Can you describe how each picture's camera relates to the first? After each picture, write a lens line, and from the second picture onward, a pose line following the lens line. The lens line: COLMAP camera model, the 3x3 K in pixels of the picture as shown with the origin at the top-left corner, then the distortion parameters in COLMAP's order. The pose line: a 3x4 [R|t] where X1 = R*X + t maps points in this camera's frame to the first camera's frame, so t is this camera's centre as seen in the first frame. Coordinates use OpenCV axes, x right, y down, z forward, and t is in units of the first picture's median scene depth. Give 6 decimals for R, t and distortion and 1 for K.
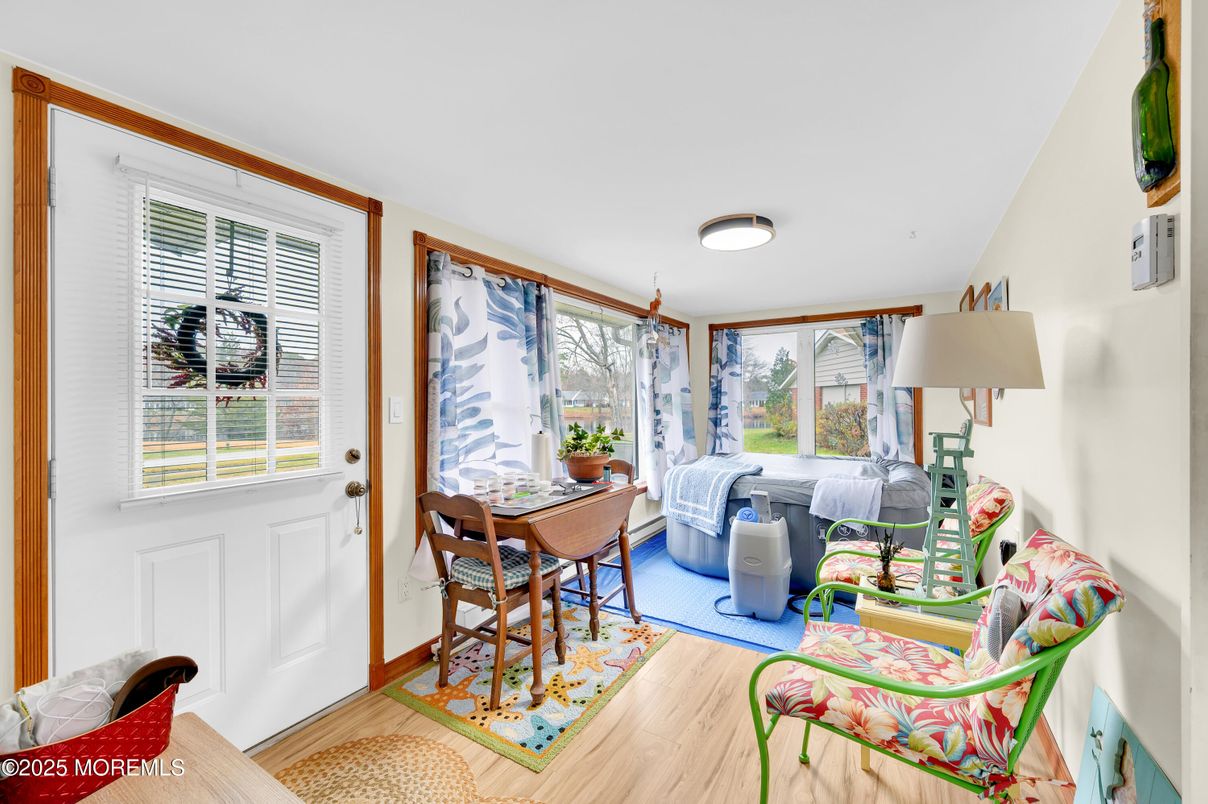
lens RADIAL K [[484.9, 0, 596.9], [0, 484.9, 396.6], [0, 0, 1]] dist [0.001699, 0.000315]
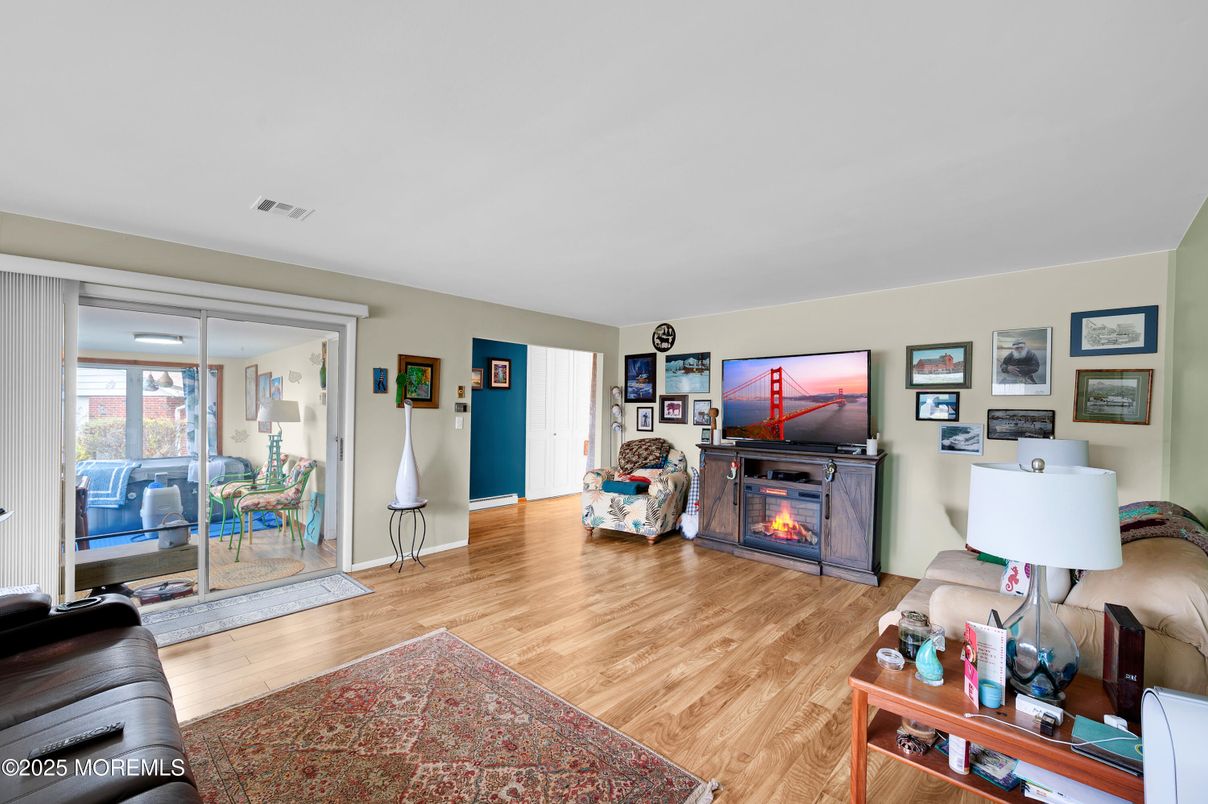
lens RADIAL K [[484.9, 0, 605.7], [0, 484.9, 408.9], [0, 0, 1]] dist [0.001699, 0.000315]
pose [[0.194461, 0.006376, 0.980889, -2.058774], [-0.015698, 0.999871, -0.003387, -0.125313], [-0.980785, -0.014740, 0.194536, -1.826744]]
